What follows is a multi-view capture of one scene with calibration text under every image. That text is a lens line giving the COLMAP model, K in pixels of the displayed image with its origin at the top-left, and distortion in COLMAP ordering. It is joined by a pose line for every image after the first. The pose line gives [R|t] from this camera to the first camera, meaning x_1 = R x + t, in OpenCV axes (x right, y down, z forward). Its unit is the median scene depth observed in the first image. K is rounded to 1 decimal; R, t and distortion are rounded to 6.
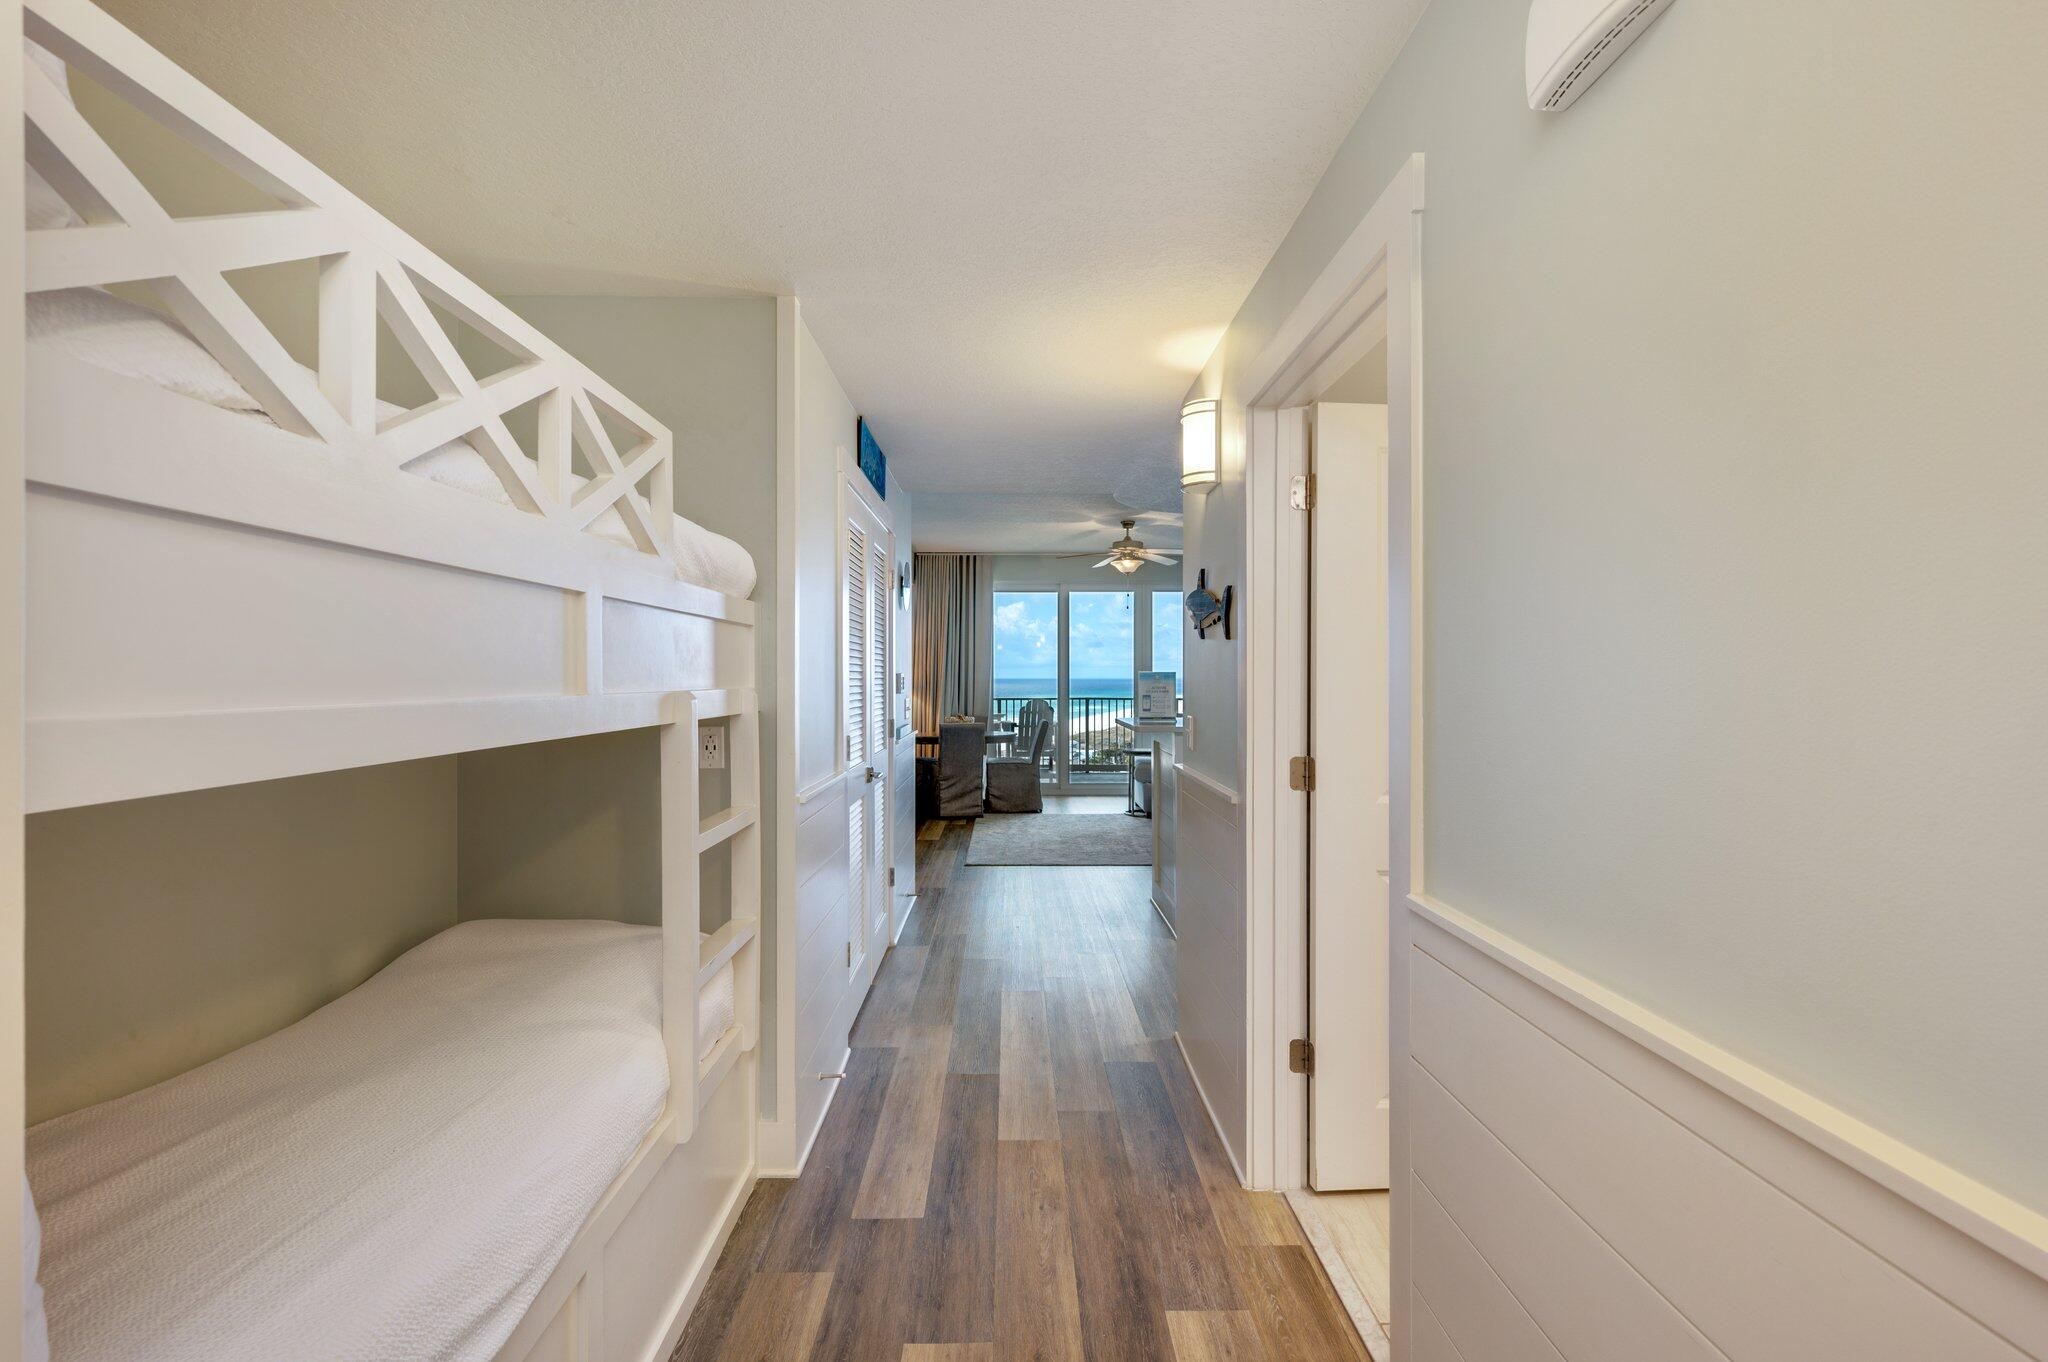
lens RADIAL K [[893.6, 0, 1025.4], [0, 893.6, 676.5], [0, 0, 1]] dist [0.000156, 0.000035]
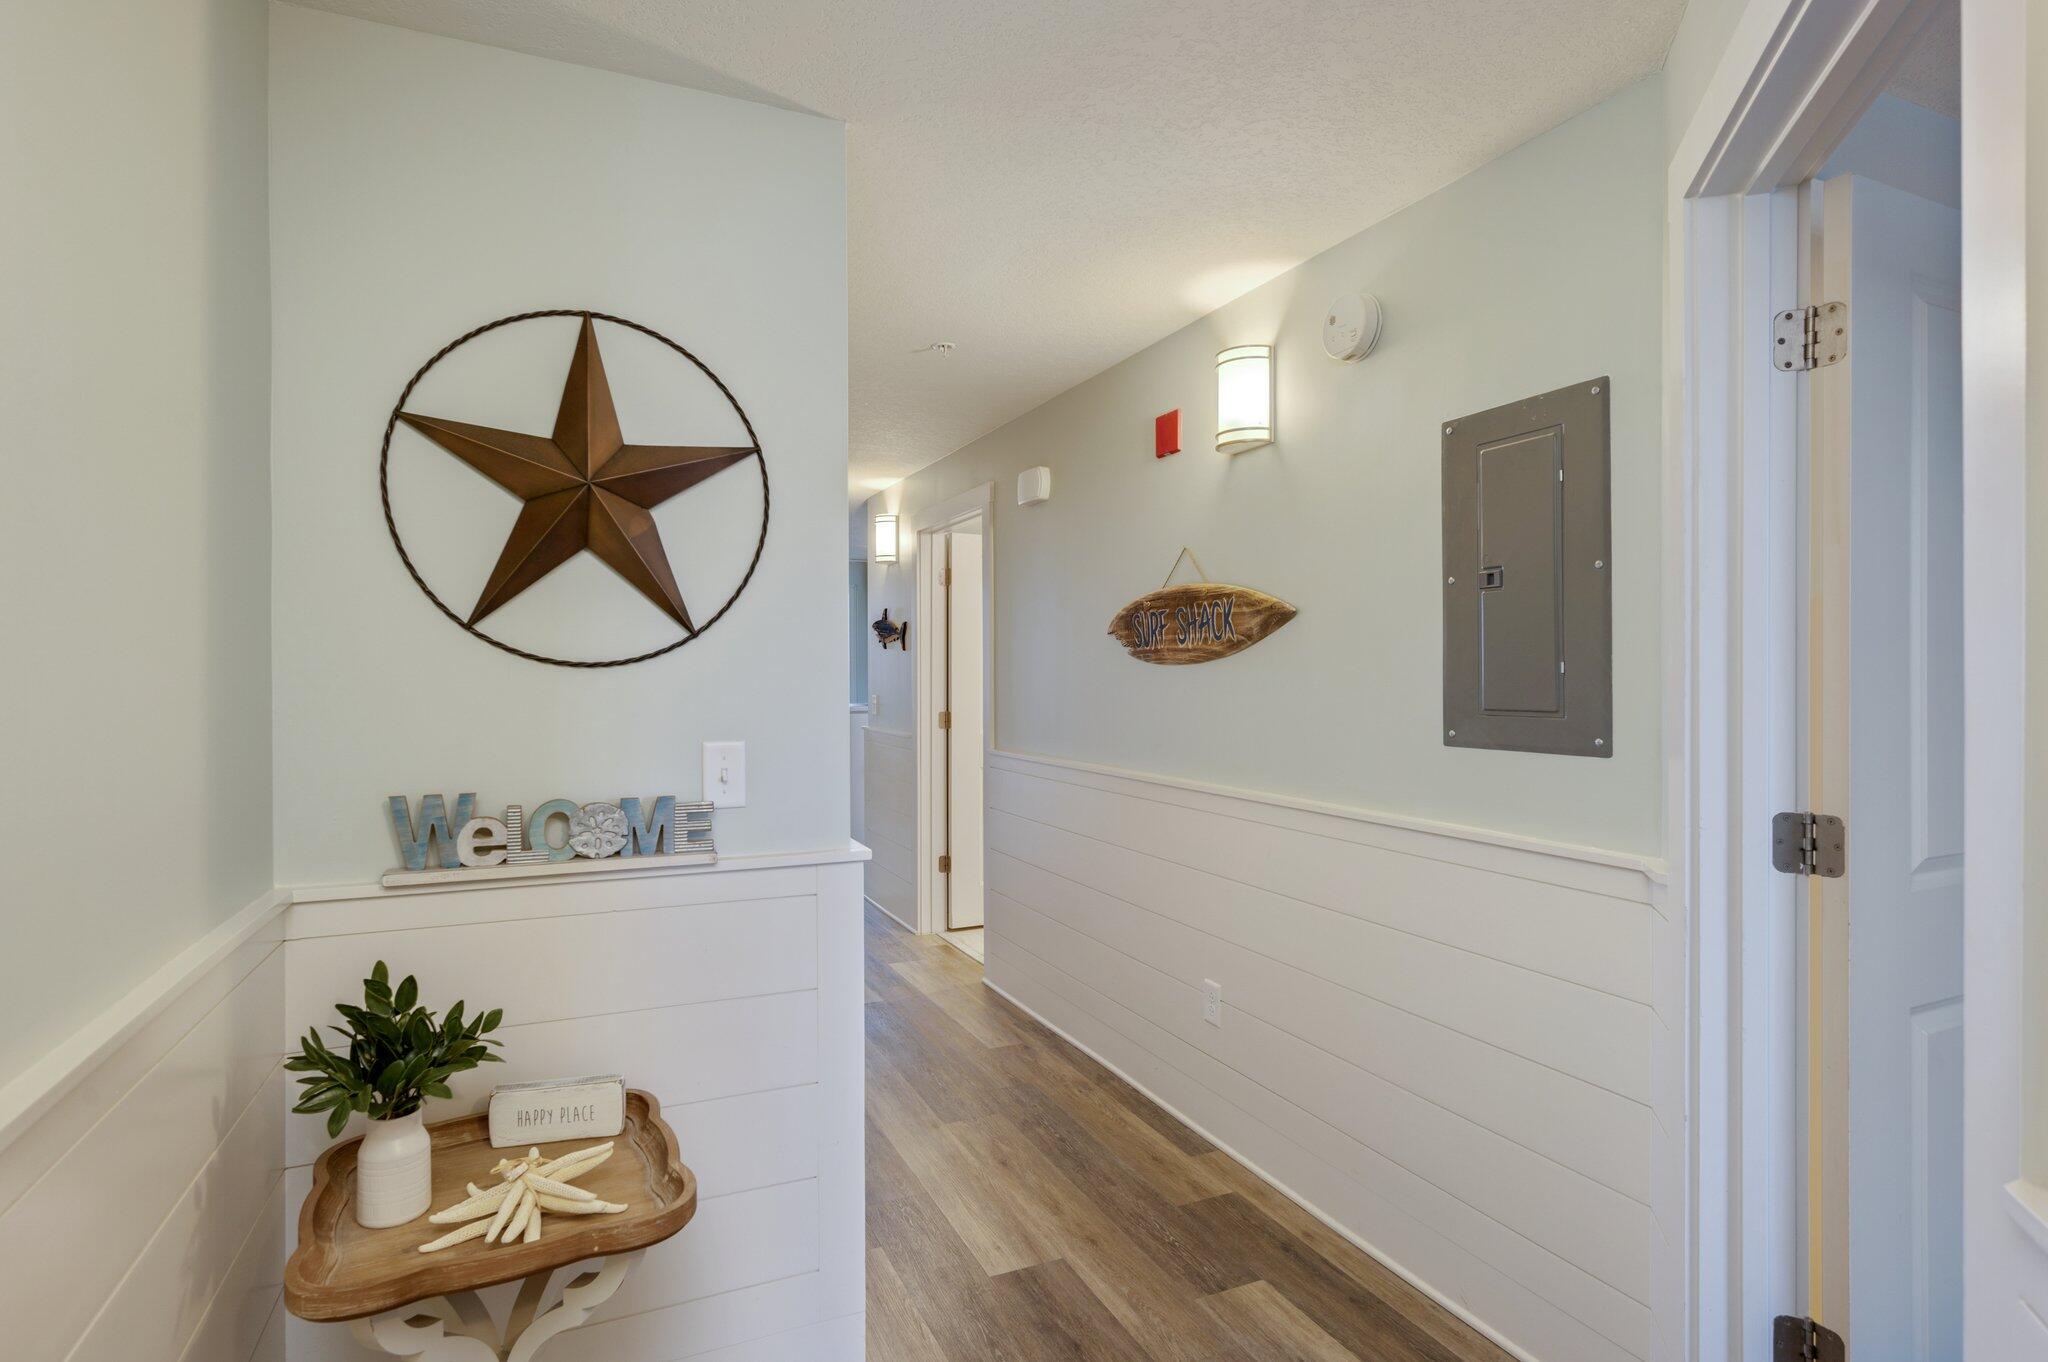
lens RADIAL K [[1055.5, 0, 1024.1], [0, 1055.5, 682.3], [0, 0, 1]] dist [-0.000148, -0.000001]
pose [[0.917823, -0.000139, 0.396991, -0.444078], [0.001979, 0.999989, -0.004226, 0.036242], [-0.396986, 0.004664, 0.917813, -1.180429]]
